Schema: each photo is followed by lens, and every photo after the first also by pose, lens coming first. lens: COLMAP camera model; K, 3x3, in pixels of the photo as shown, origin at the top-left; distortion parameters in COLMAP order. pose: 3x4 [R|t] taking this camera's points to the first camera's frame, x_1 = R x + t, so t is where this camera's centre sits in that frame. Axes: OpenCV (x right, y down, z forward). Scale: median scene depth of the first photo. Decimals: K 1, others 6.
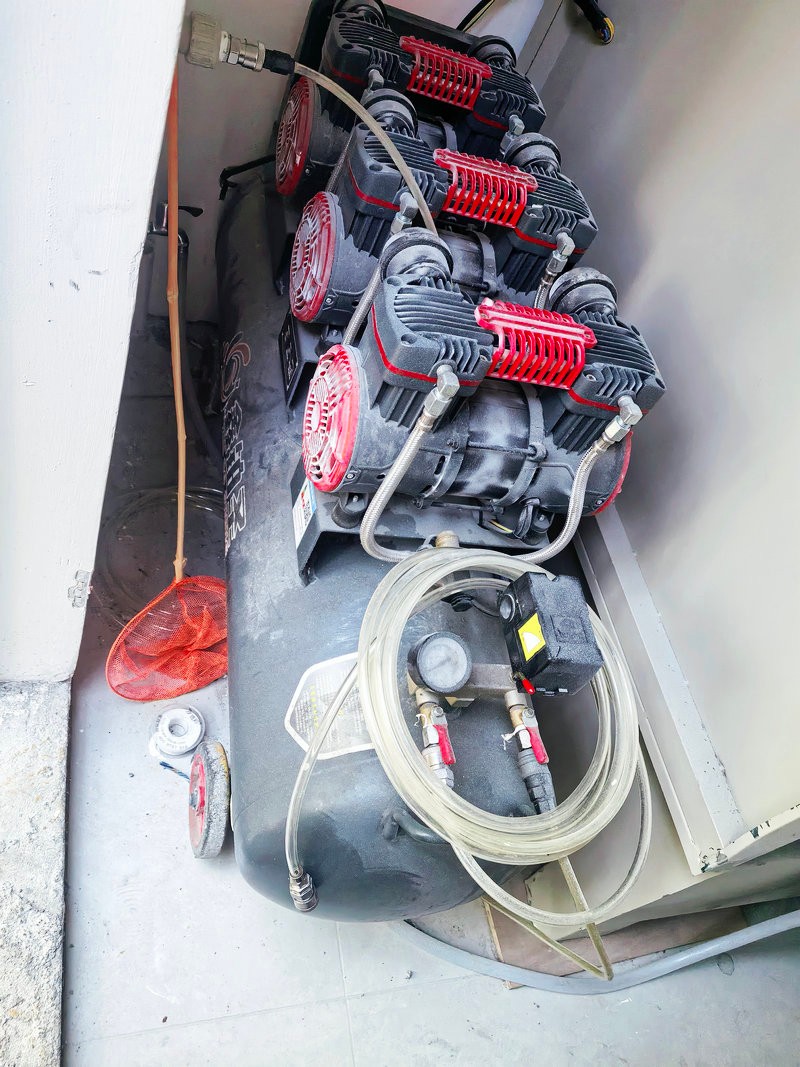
lens RADIAL K [[847.7, 0, 401.7], [0, 847.7, 527.8], [0, 0, 1]] dist [0.046518, -0.000816]
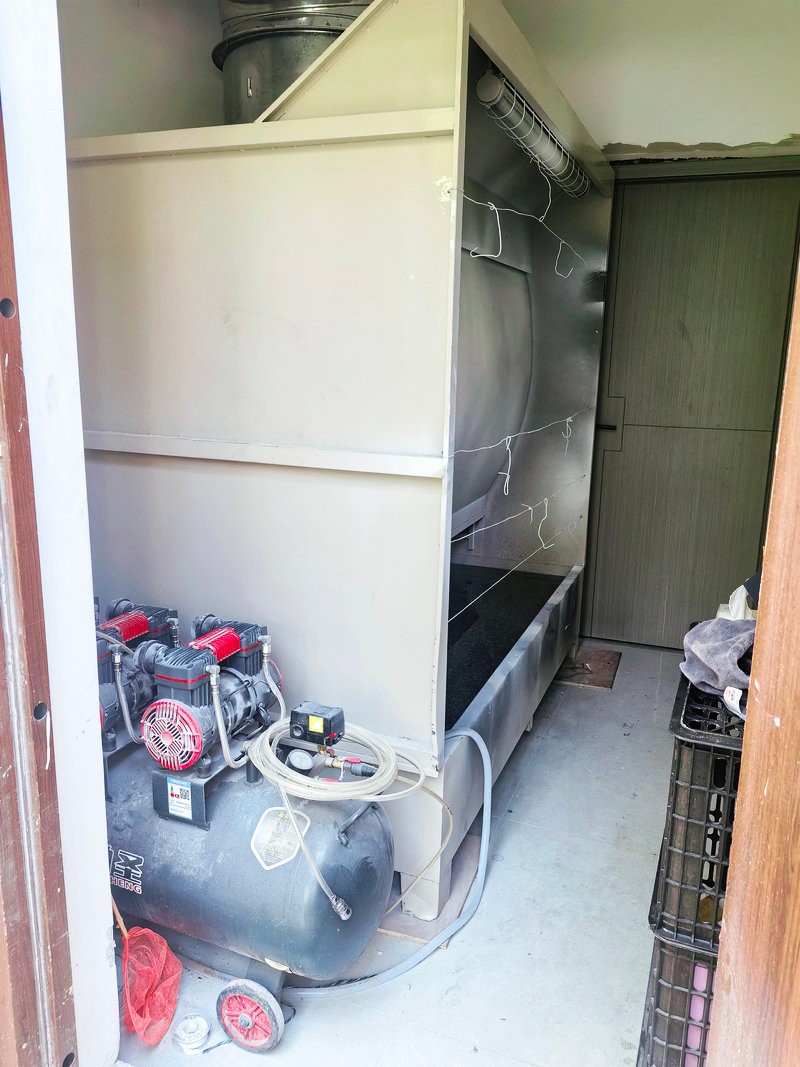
lens RADIAL K [[847.7, 0, 396.3], [0, 847.7, 534.6], [0, 0, 1]] dist [0.046518, -0.000816]
pose [[0.523488, -0.524646, 0.671347, -0.900777], [0.769847, 0.628880, -0.108836, 0.200670], [-0.365097, 0.573809, 0.733109, -0.939694]]
